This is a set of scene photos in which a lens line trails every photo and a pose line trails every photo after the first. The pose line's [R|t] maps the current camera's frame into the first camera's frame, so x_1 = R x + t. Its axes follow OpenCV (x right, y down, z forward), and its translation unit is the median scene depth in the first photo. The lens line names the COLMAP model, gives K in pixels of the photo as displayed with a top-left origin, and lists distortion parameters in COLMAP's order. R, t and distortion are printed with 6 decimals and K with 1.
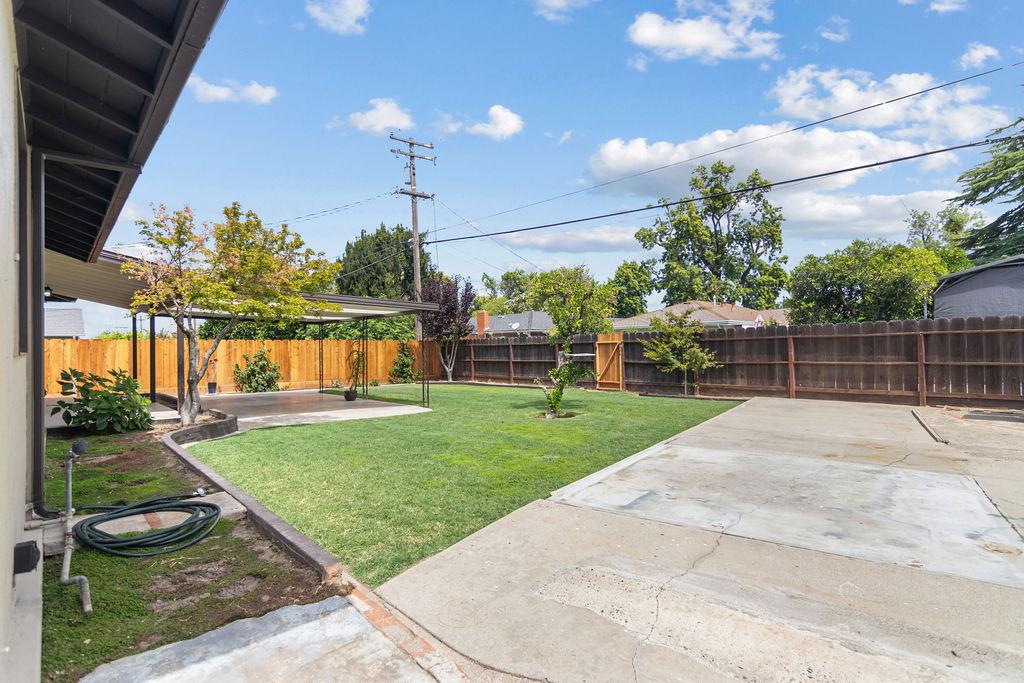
lens RADIAL K [[516.9, 0, 511.7], [0, 516.9, 346.6], [0, 0, 1]] dist [-0.001139, 0.000308]
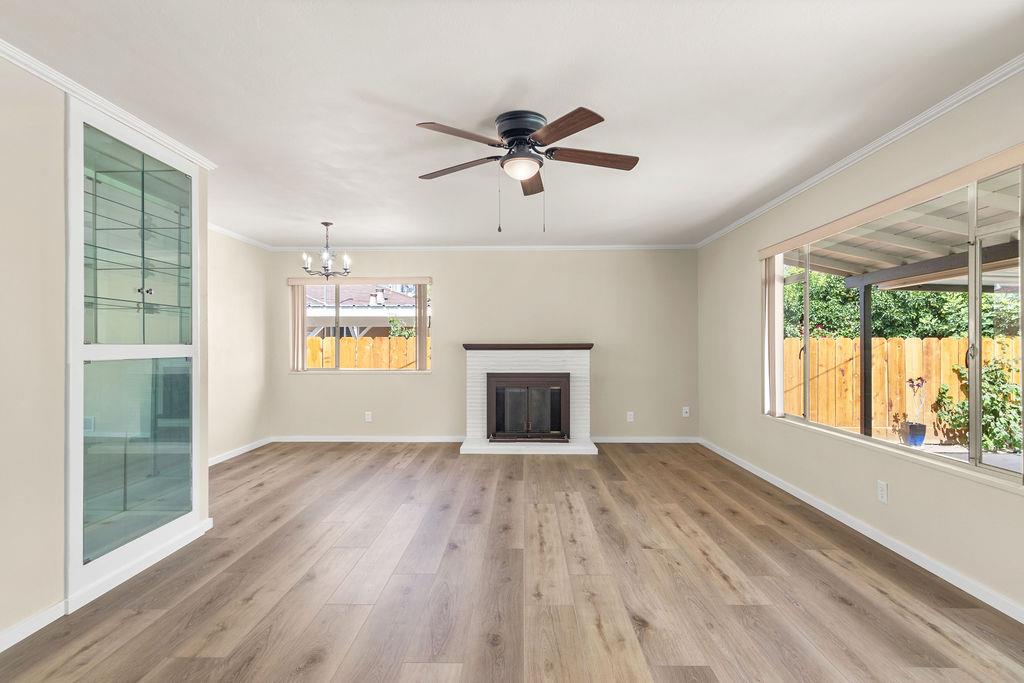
lens RADIAL K [[516.9, 0, 511.7], [0, 516.9, 346.6], [0, 0, 1]] dist [-0.001139, 0.000308]
pose [[0.730236, 0.014810, -0.683035, -0.526192], [-0.003901, 0.999839, 0.017508, -0.012436], [0.683184, -0.010121, 0.730176, 0.373280]]
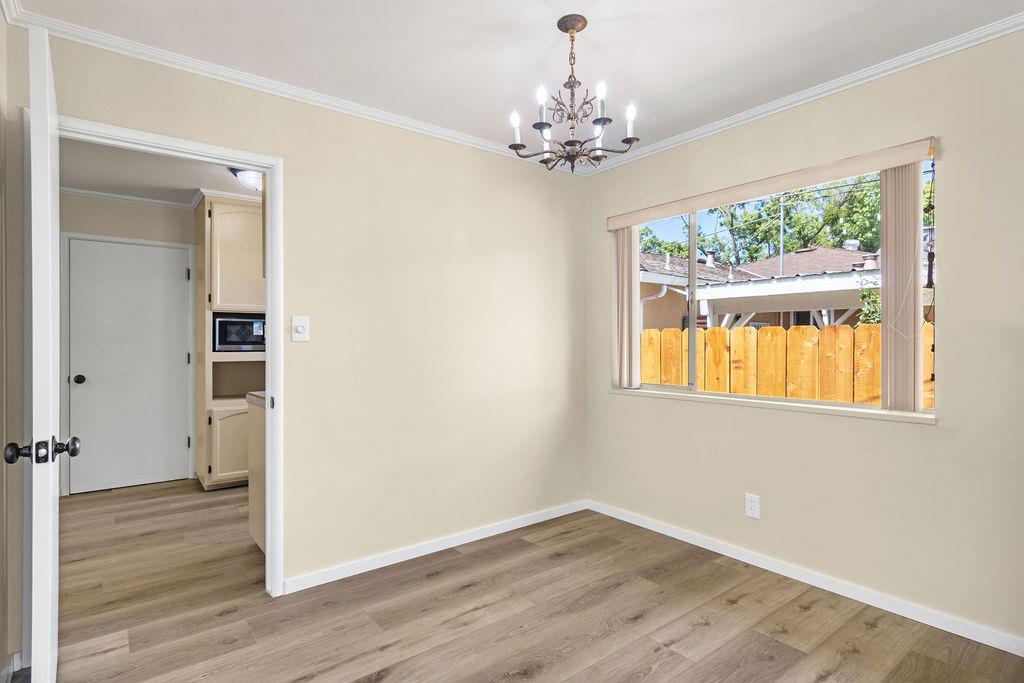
lens RADIAL K [[527.0, 0, 510.5], [0, 527.0, 343.2], [0, 0, 1]] dist [0.000392, -0.000867]
pose [[-0.068066, 0.016138, -0.997550, -0.692909], [0.008968, 0.999839, 0.015563, -0.008456], [0.997640, -0.007887, -0.068200, 0.515151]]
